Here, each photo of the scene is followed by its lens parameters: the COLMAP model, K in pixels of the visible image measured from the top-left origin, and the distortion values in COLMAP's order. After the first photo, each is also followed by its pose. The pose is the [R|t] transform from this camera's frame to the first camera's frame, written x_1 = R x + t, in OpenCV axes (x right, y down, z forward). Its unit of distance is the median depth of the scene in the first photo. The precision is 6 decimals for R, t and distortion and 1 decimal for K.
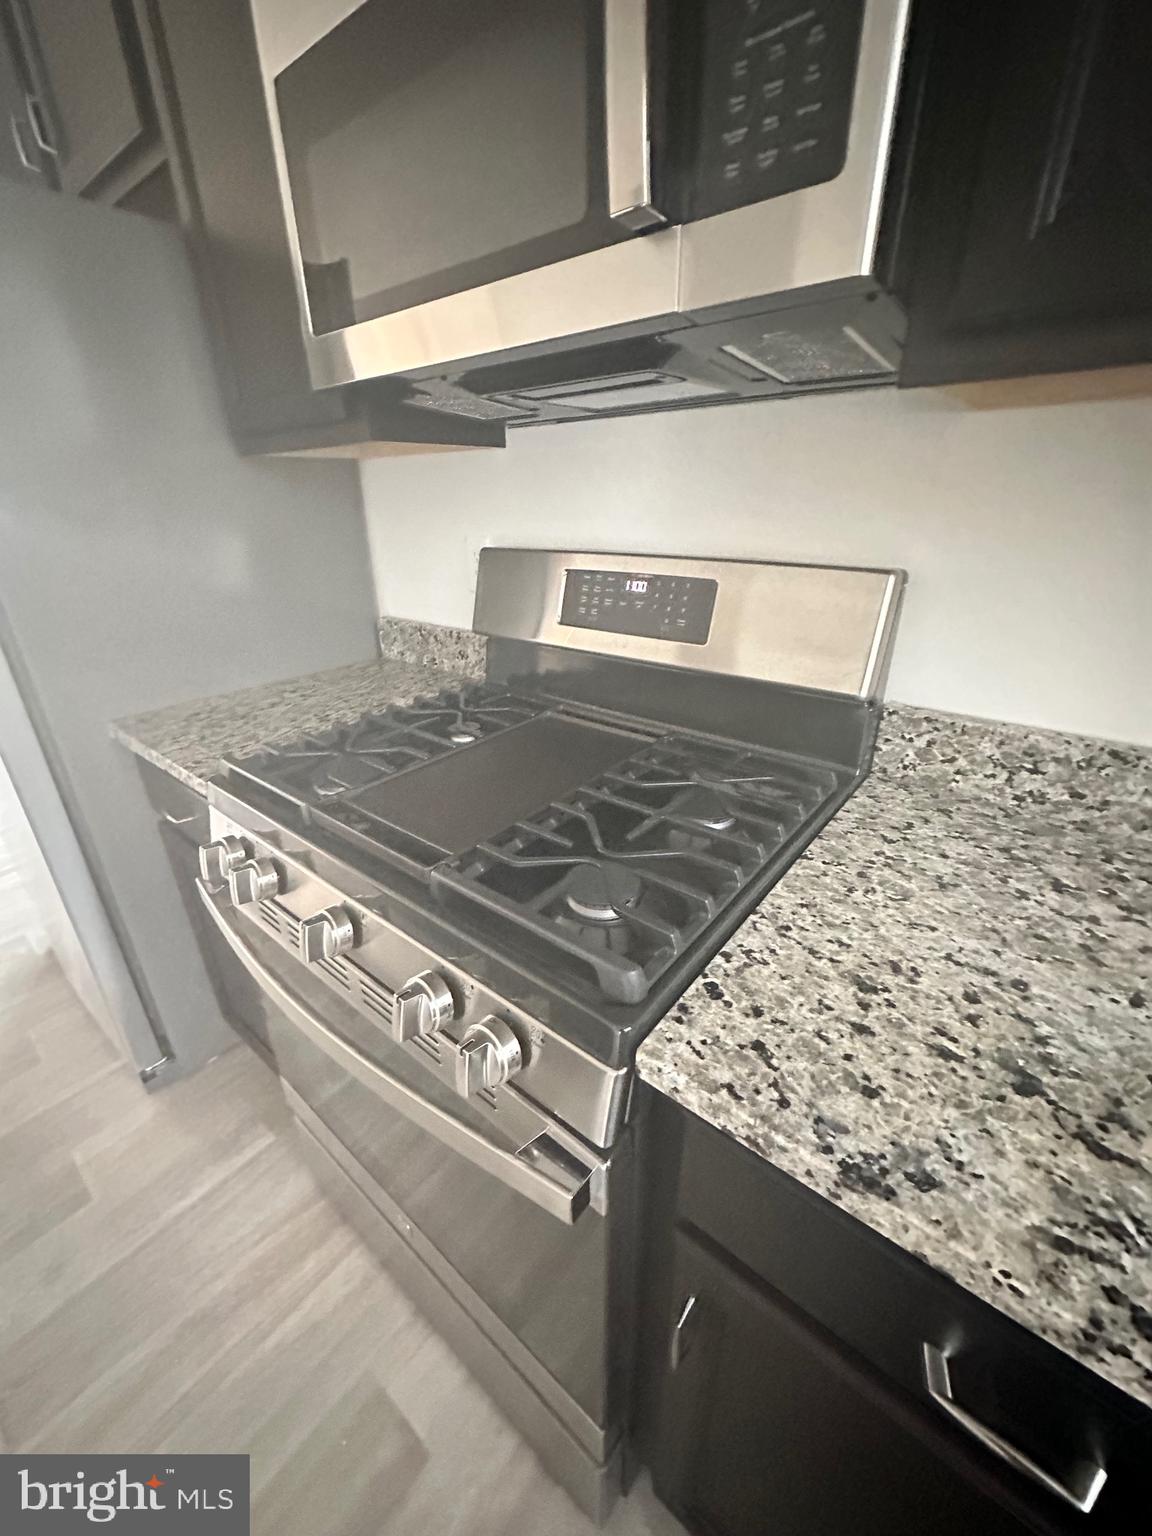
lens RADIAL K [[611.0, 0, 577.6], [0, 611.0, 765.3], [0, 0, 1]] dist [0.010862, -0.005289]
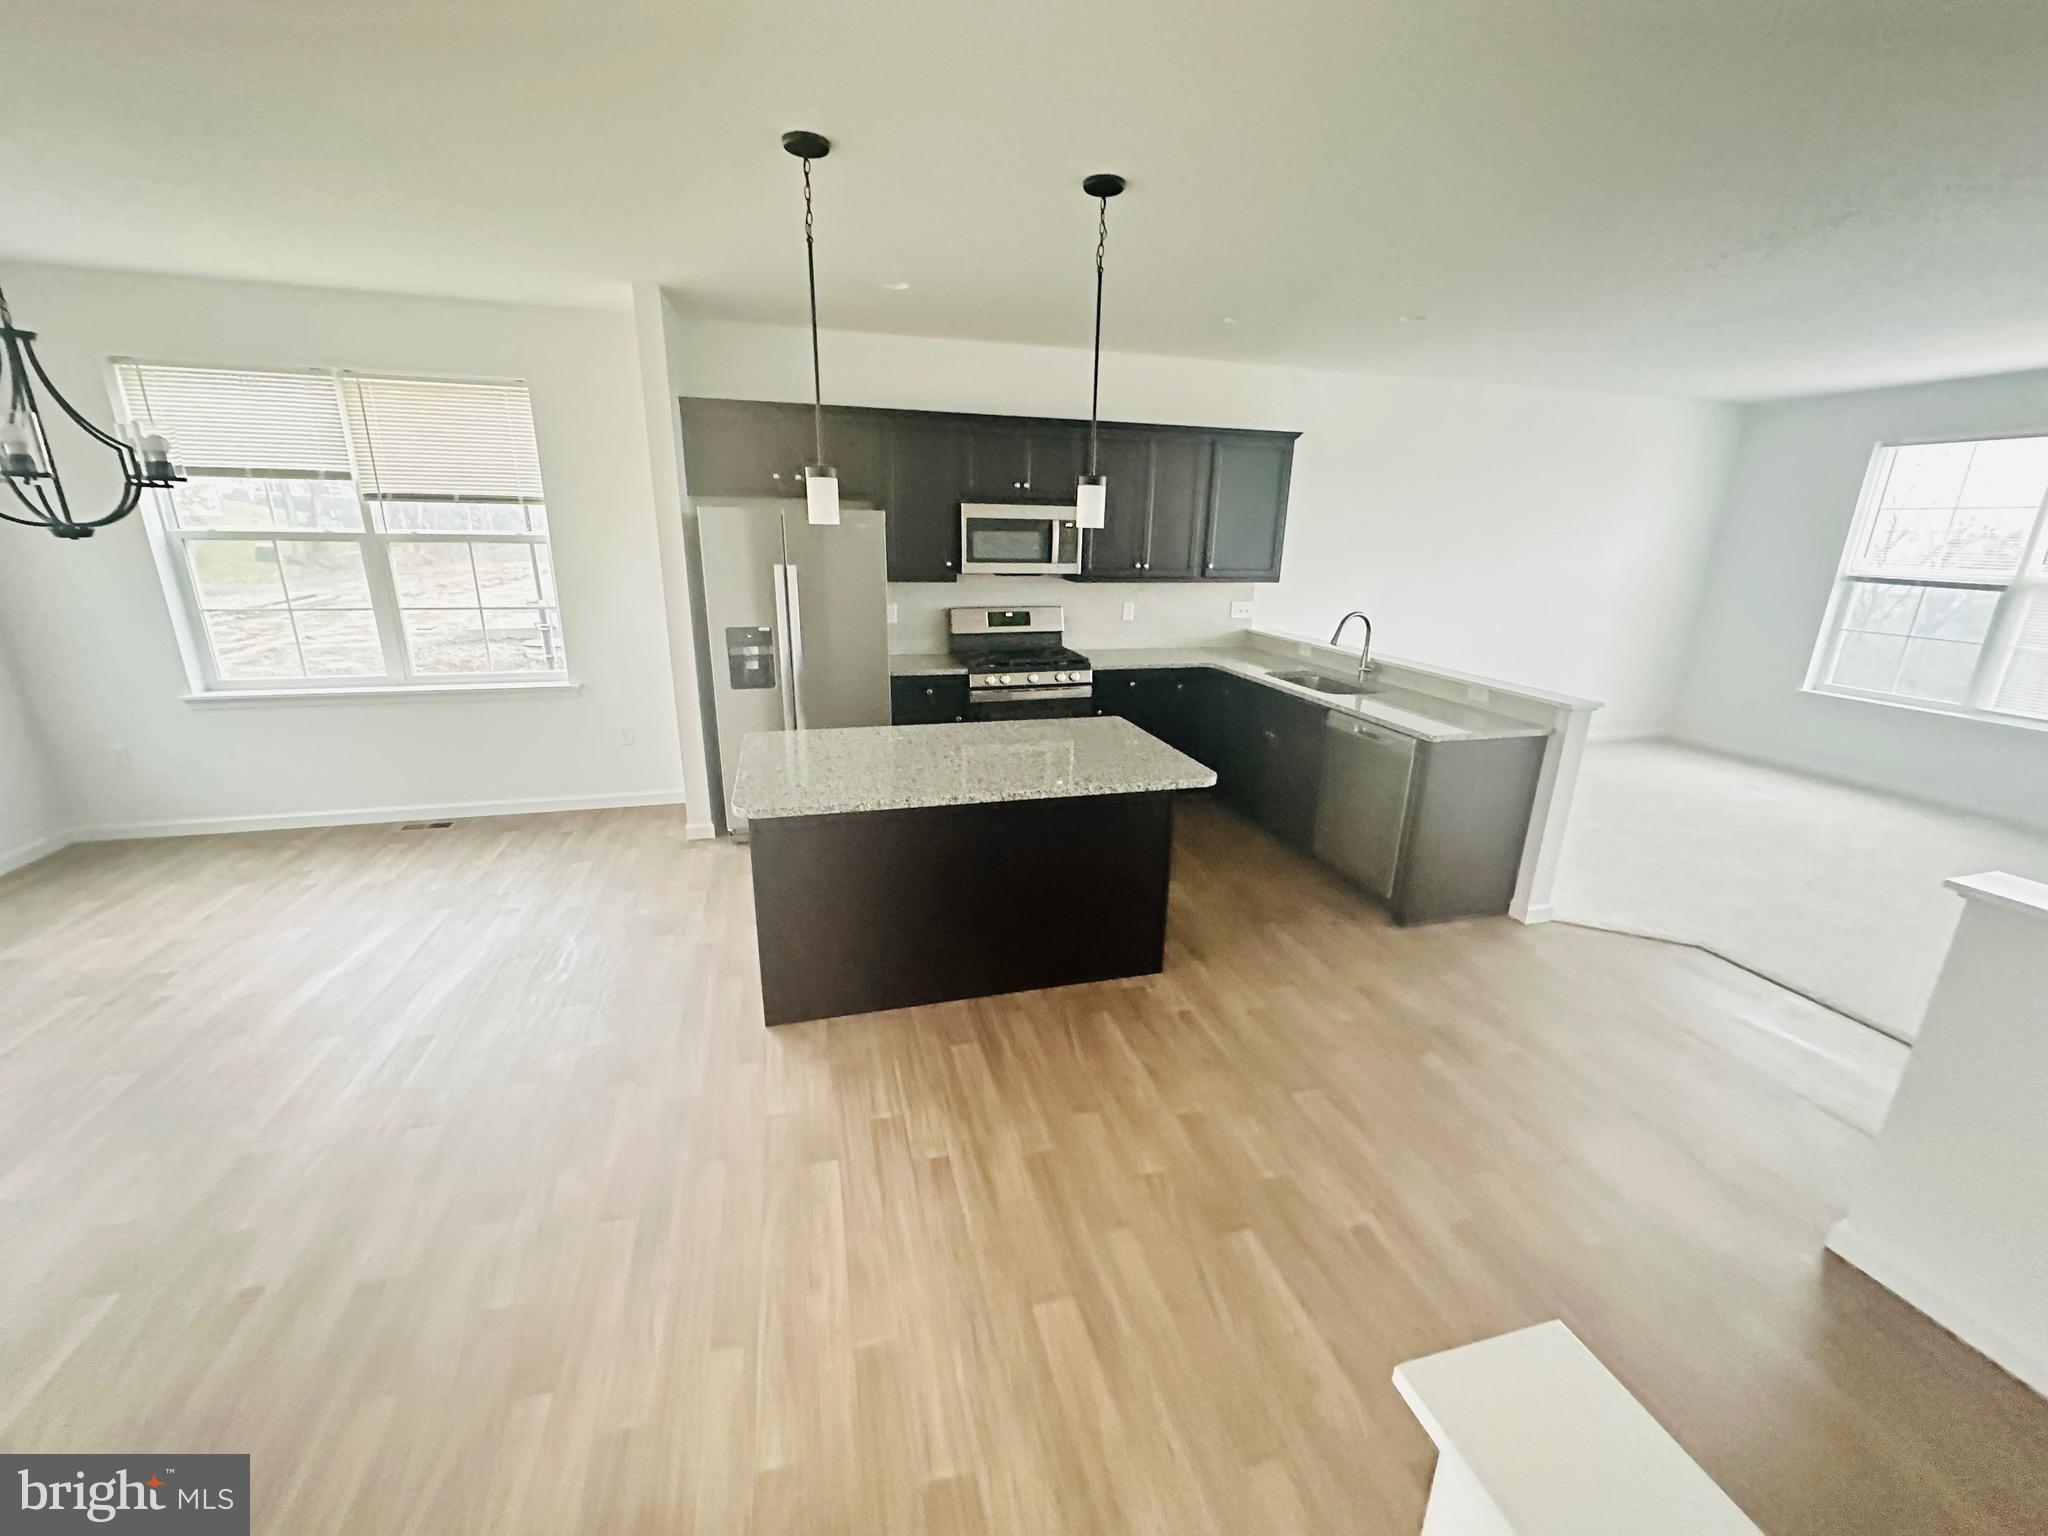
lens RADIAL K [[820.1, 0, 1024.4], [0, 820.1, 766.6], [0, 0, 1]] dist [0.000939, -0.000479]
pose [[0.578152, -0.209697, 0.788522, -4.820417], [0.308815, 0.950755, 0.026414, 0.606147], [-0.755231, 0.228236, 0.614439, -2.402205]]
